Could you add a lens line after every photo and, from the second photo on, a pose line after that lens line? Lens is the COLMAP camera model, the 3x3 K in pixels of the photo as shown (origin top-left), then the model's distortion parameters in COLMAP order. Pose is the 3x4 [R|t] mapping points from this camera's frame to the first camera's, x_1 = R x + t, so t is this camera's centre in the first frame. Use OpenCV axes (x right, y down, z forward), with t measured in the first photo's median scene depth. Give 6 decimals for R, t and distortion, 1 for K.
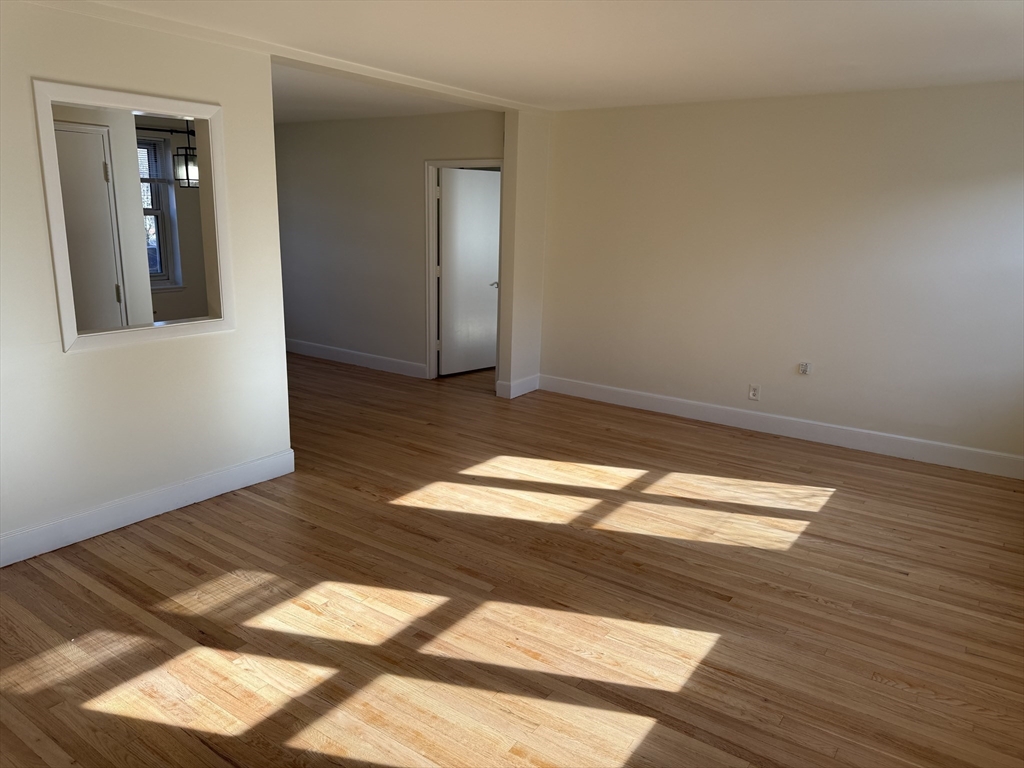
lens RADIAL K [[718.2, 0, 512.0], [0, 718.2, 384.0], [0, 0, 1]] dist [0.095883, -0.124877]
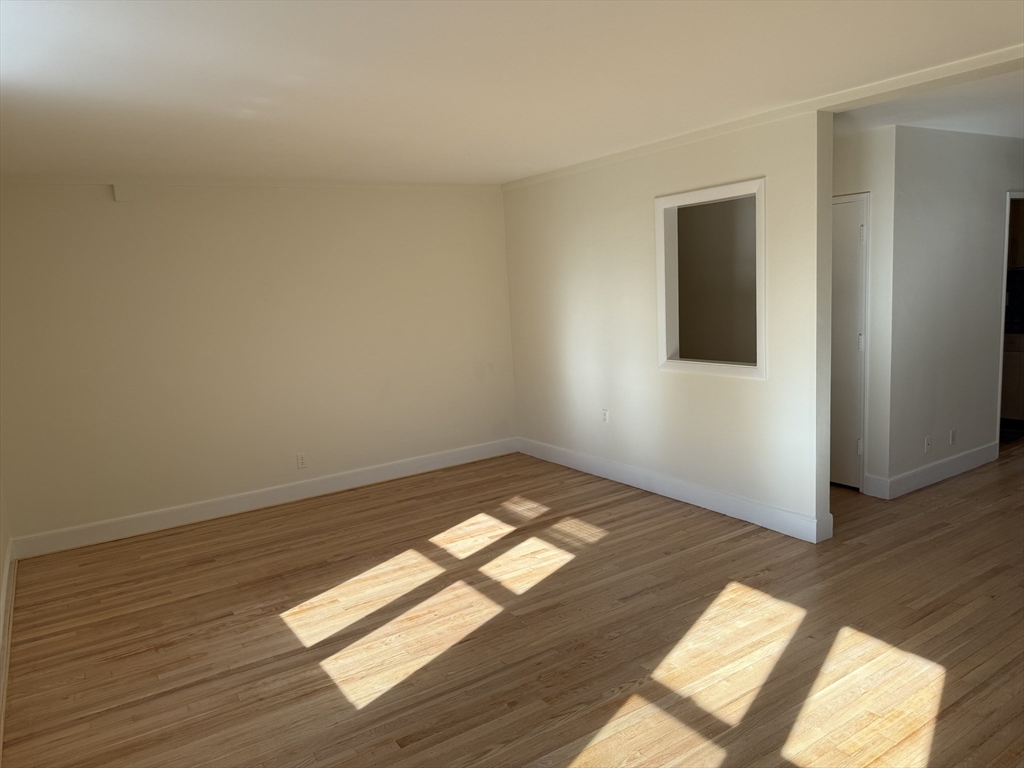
lens RADIAL K [[718.2, 0, 512.0], [0, 718.2, 384.0], [0, 0, 1]] dist [0.095883, -0.124877]
pose [[-0.372560, 0.129077, -0.918988, 0.884267], [-0.169378, 0.964187, 0.204092, -0.263489], [0.912420, 0.231693, -0.337355, 1.204182]]
